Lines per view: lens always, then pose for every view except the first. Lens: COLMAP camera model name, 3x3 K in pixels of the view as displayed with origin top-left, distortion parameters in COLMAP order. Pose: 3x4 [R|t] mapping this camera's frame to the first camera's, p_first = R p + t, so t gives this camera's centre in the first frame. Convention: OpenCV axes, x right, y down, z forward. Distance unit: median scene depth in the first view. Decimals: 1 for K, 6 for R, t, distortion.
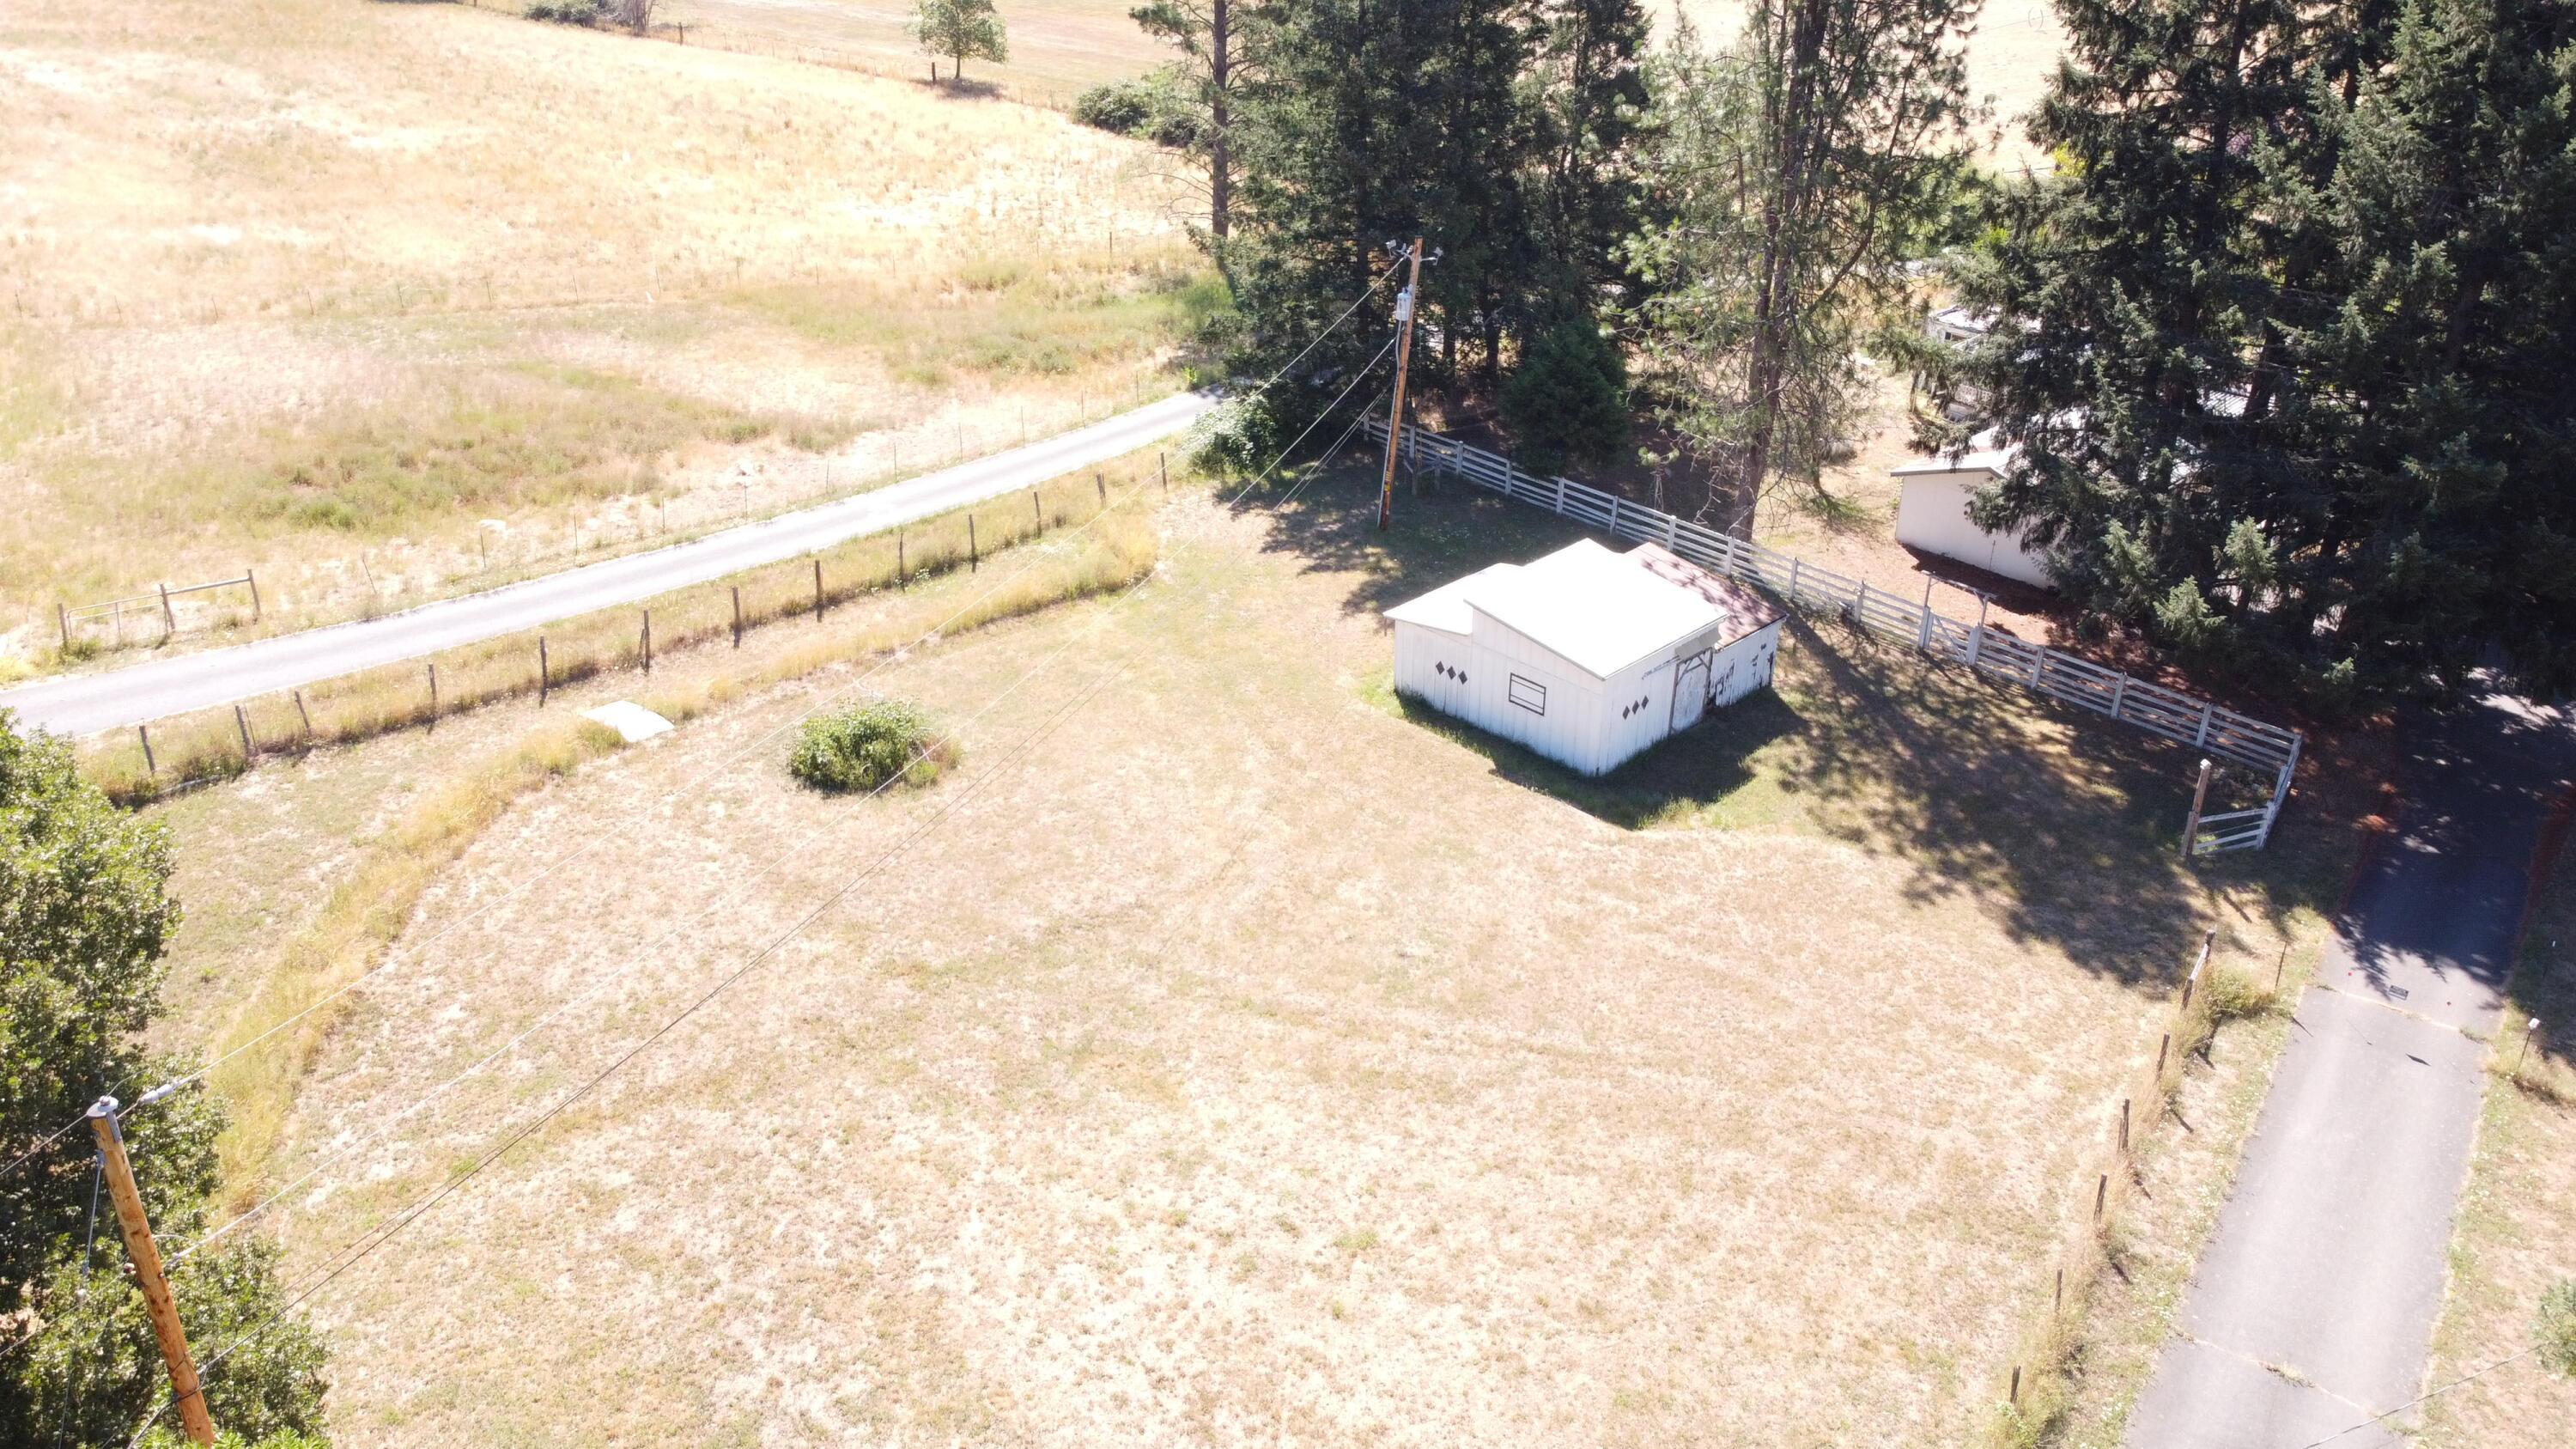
lens RADIAL K [[1960.0, 0, 1315.4], [0, 1960.0, 712.8], [0, 0, 1]] dist [0.011102, -0.017430]
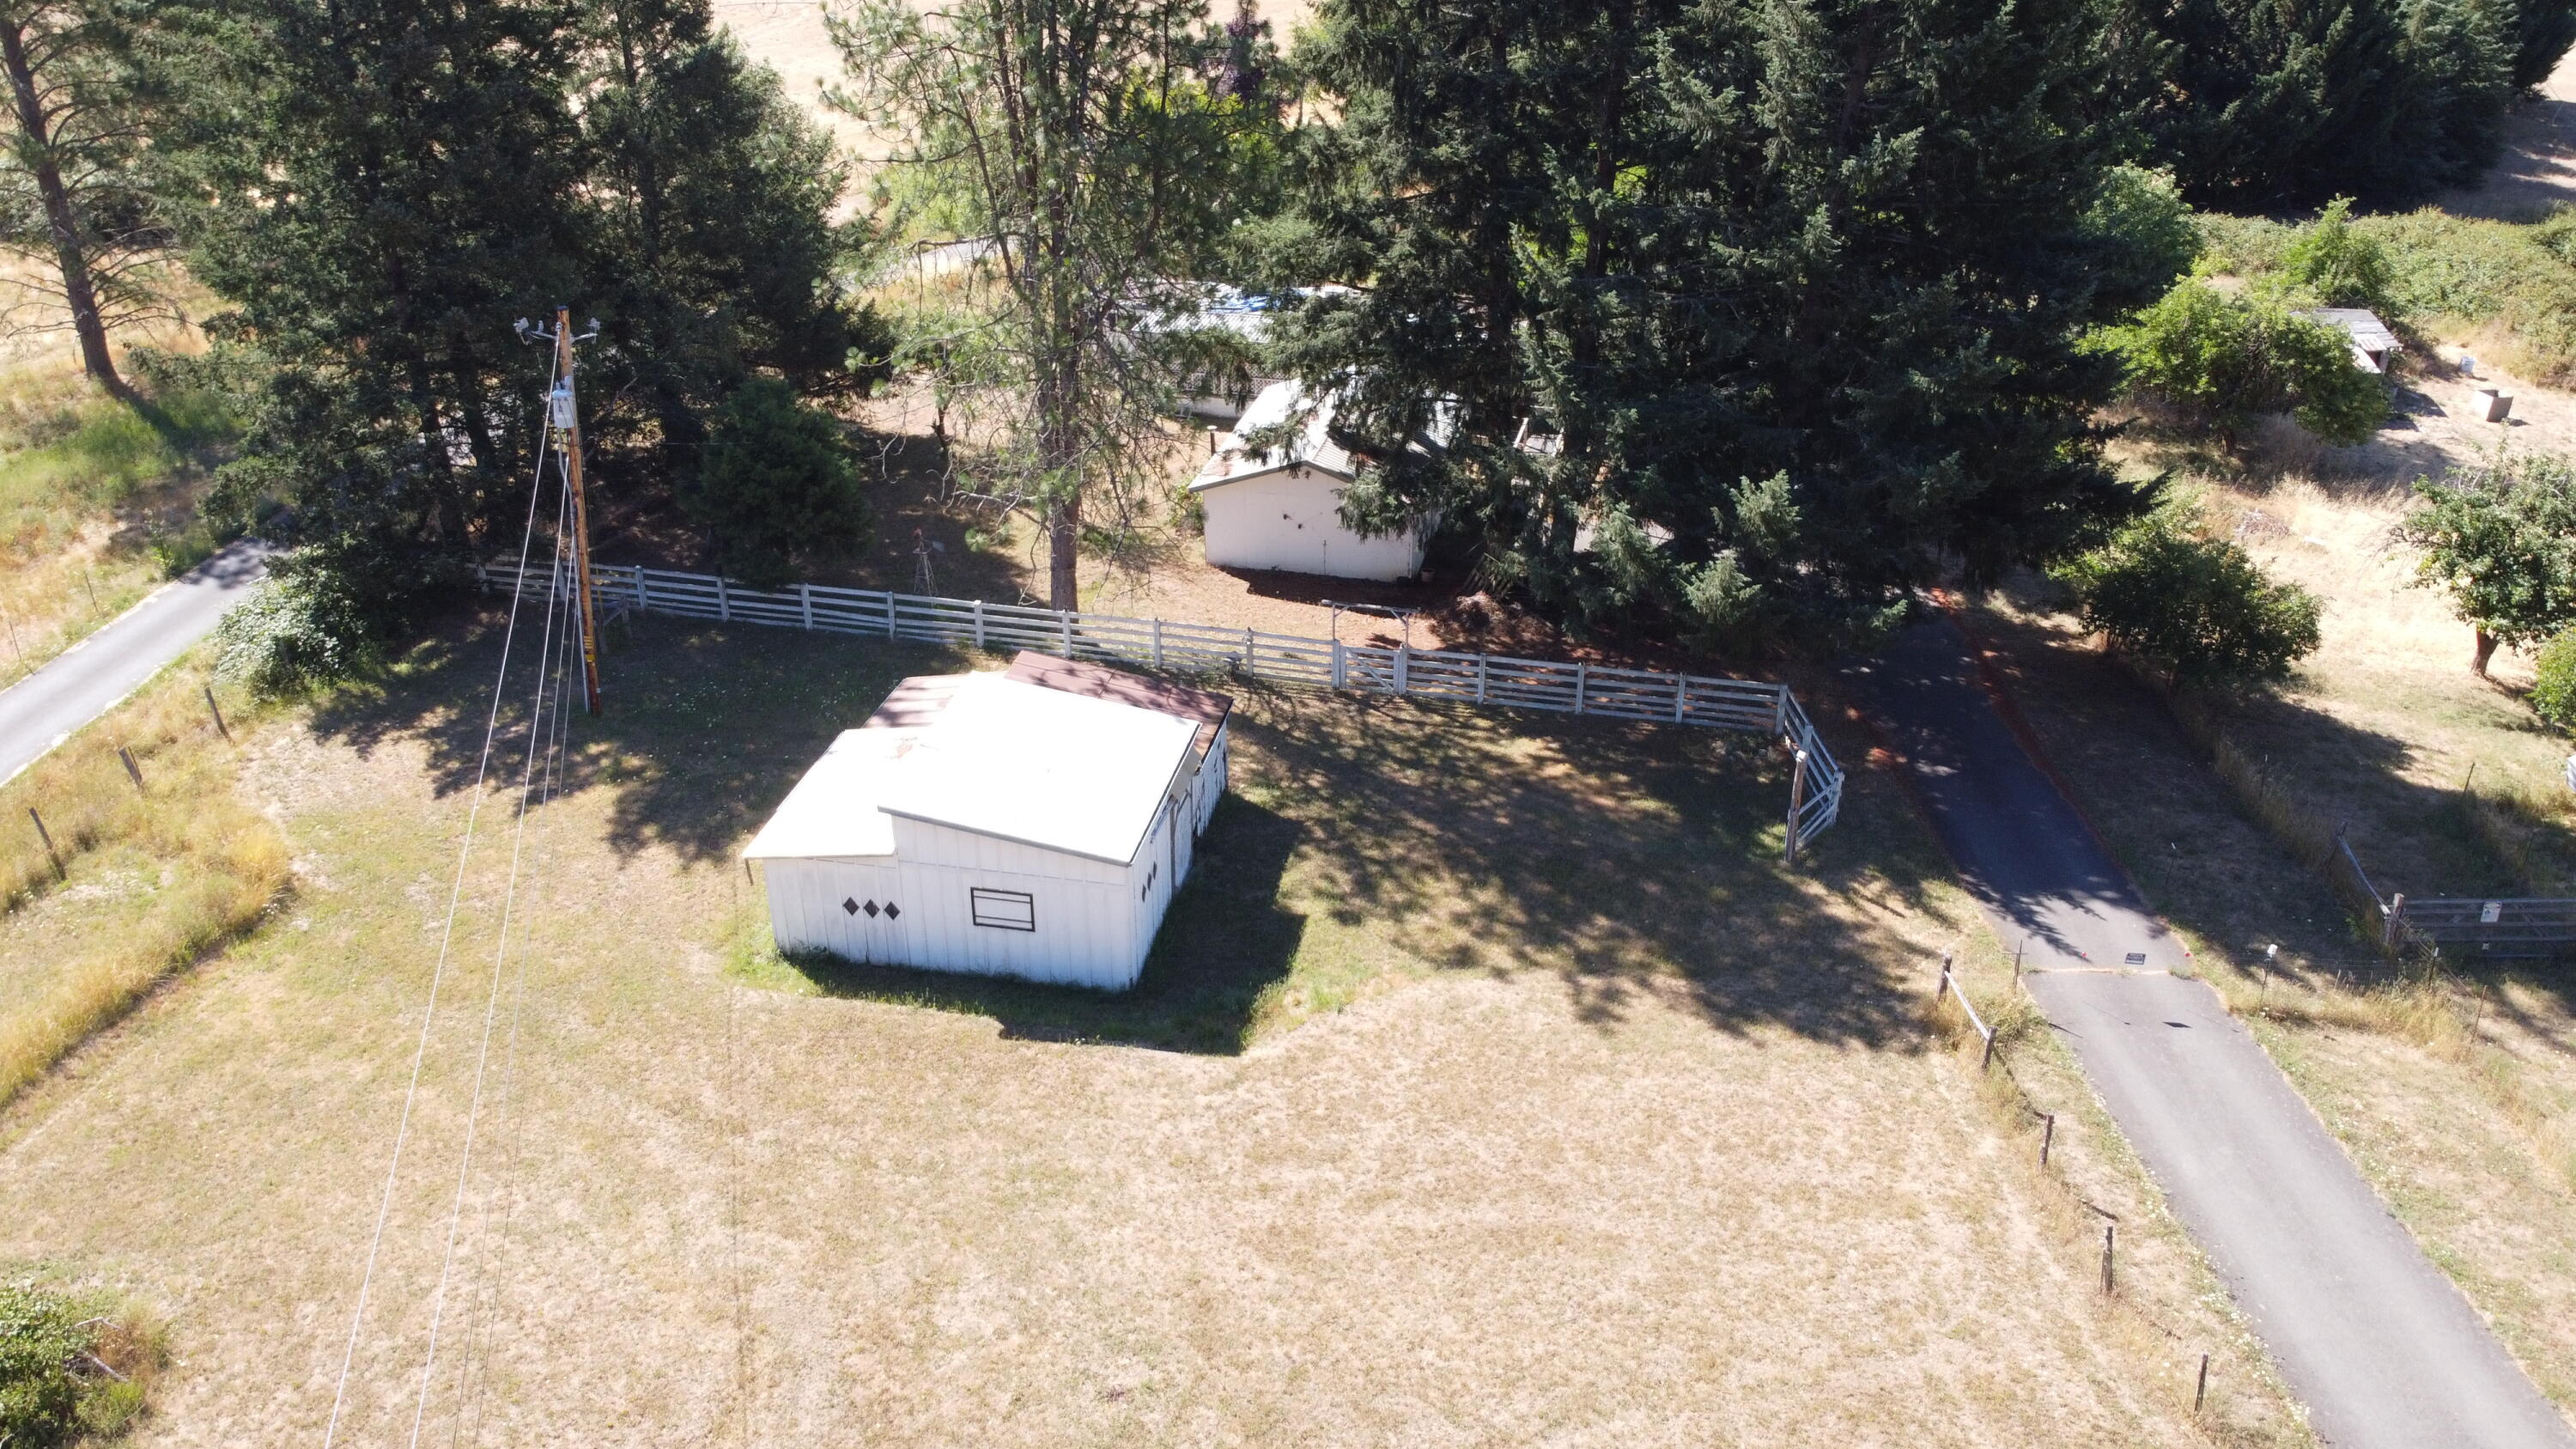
lens RADIAL K [[1960.0, 0, 1323.9], [0, 1960.0, 726.1], [0, 0, 1]] dist [0.011102, -0.017430]
pose [[0.827033, -0.271635, 0.492170, -0.110061], [0.263679, 0.960668, 0.087124, -0.089534], [-0.496478, 0.057720, 0.866128, 0.267959]]
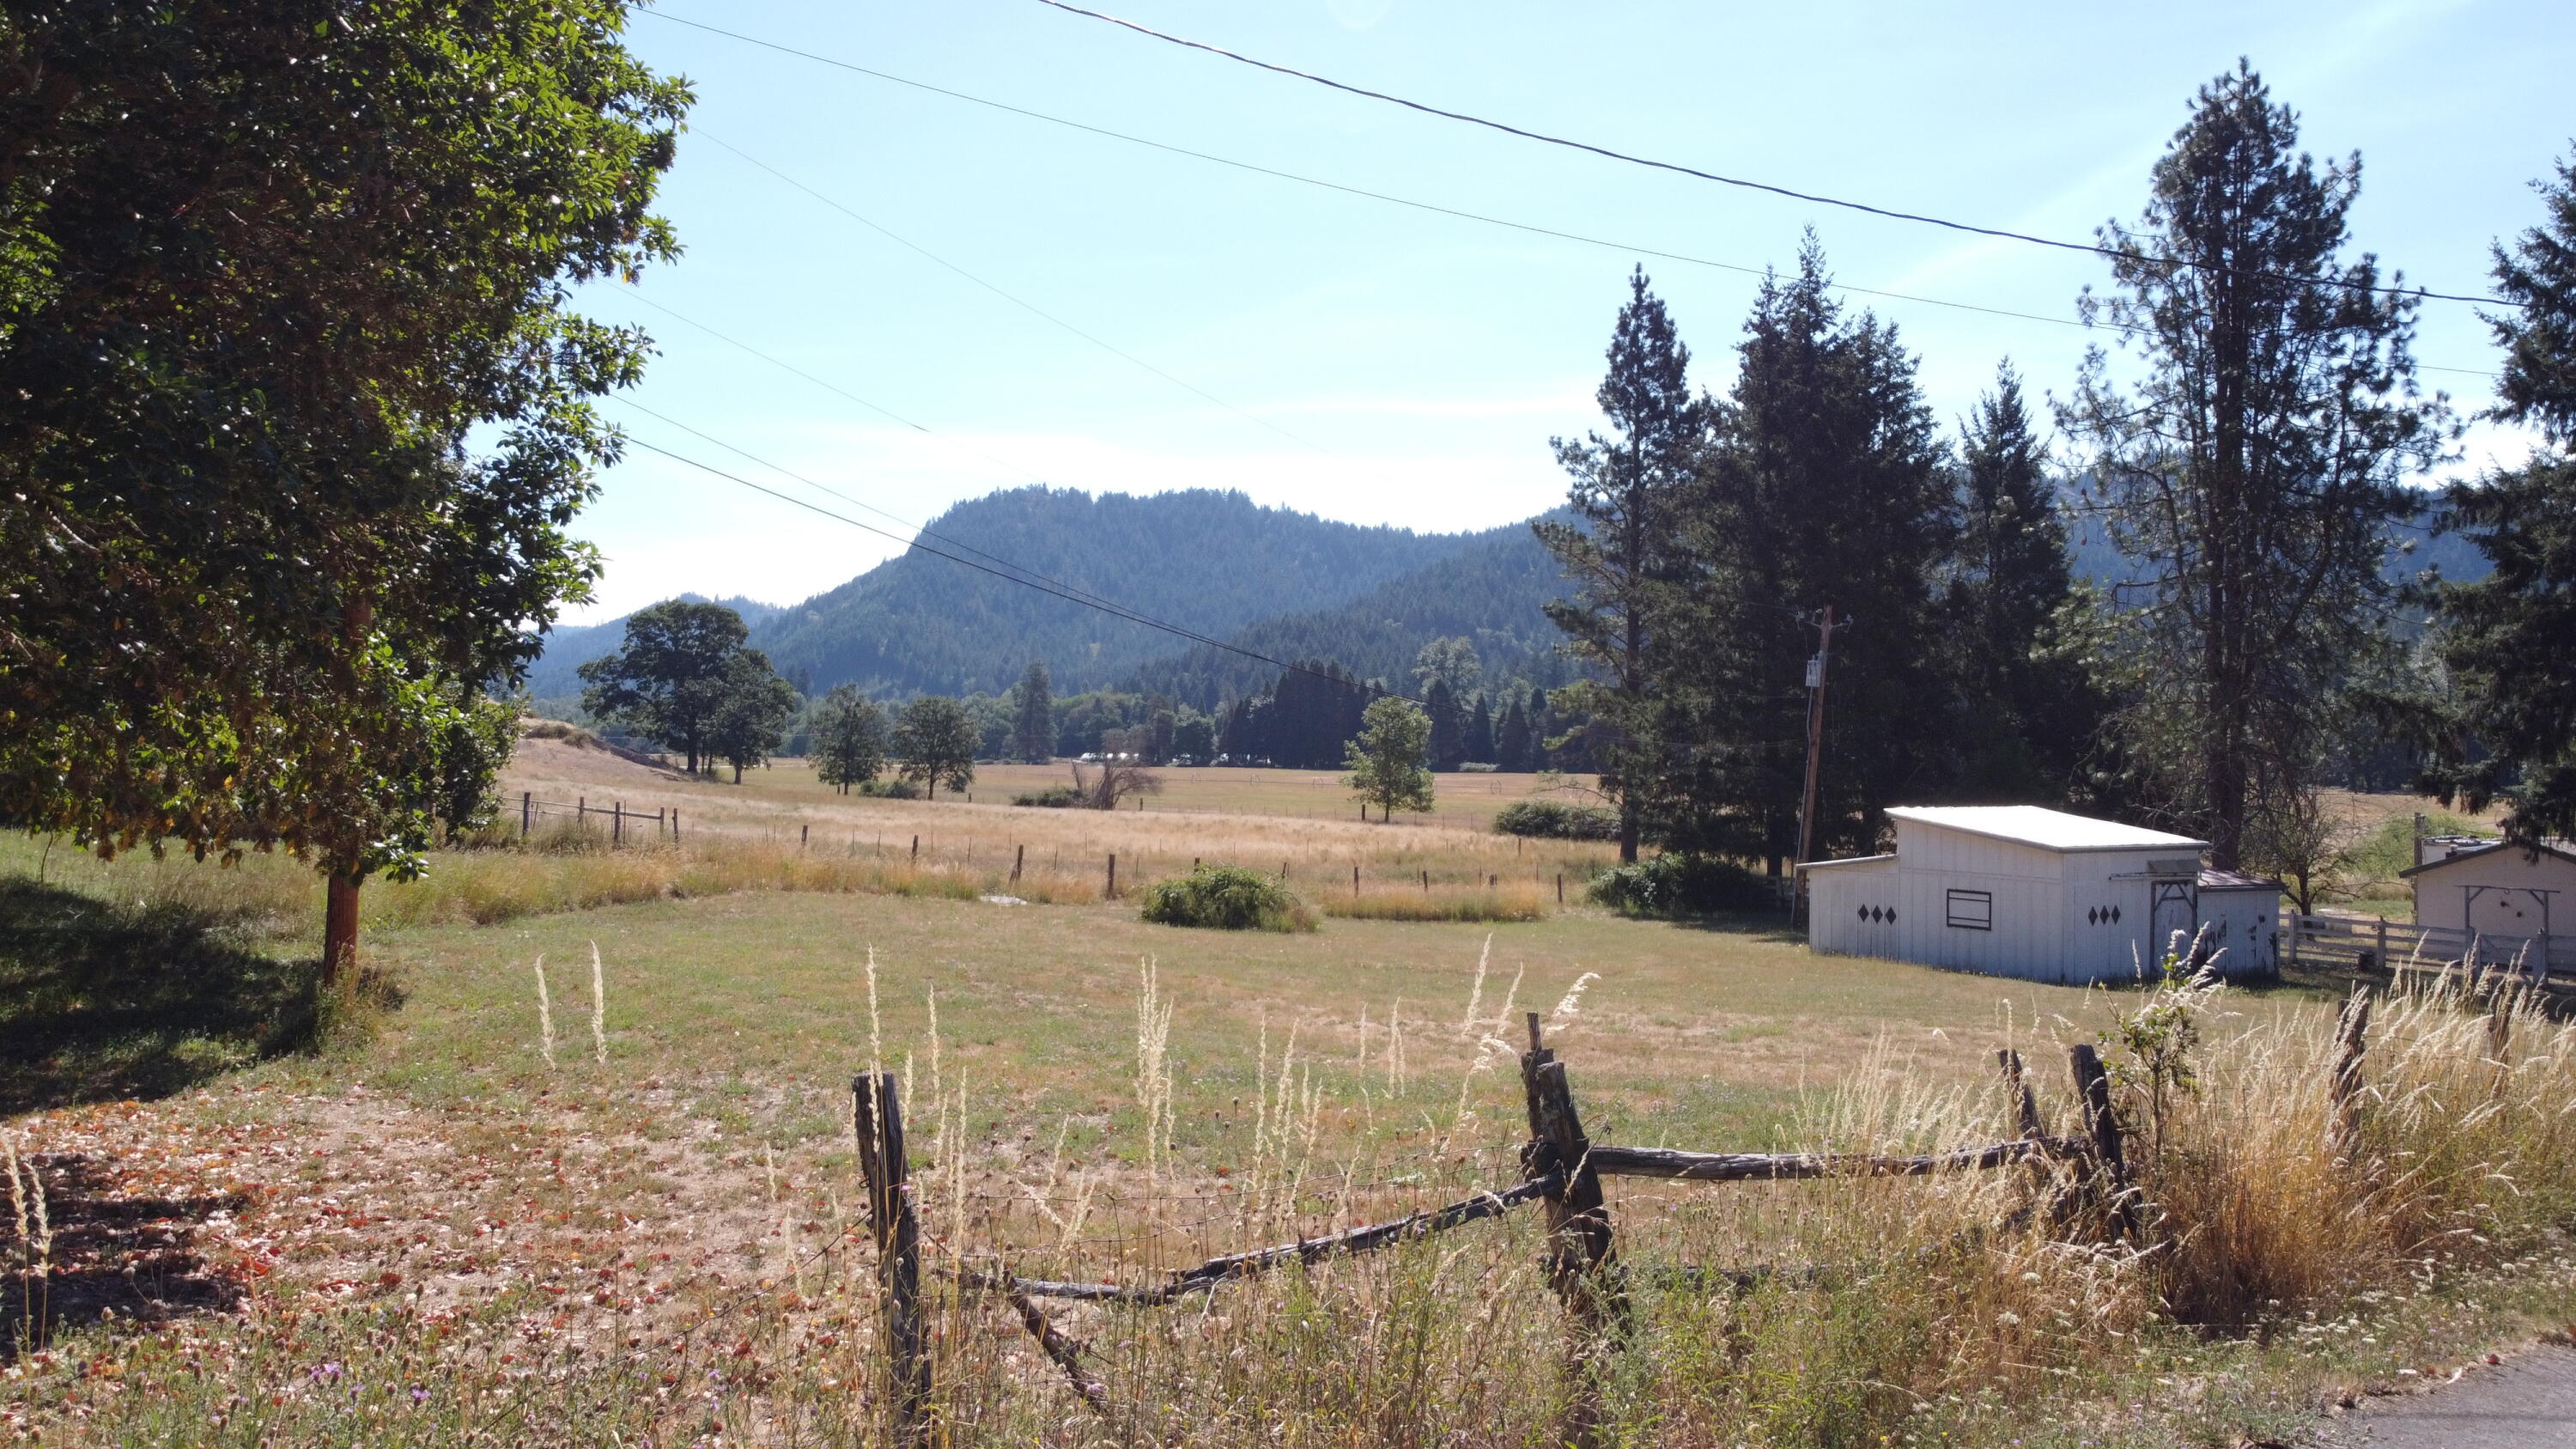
lens RADIAL K [[1960.0, 0, 1312.8], [0, 1960.0, 724.8], [0, 0, 1]] dist [0.011102, -0.017430]
pose [[0.977499, -0.005947, -0.210857, 0.006933], [-0.095034, 0.879992, -0.465384, 0.296105], [0.188320, 0.474951, 0.859626, 0.139022]]
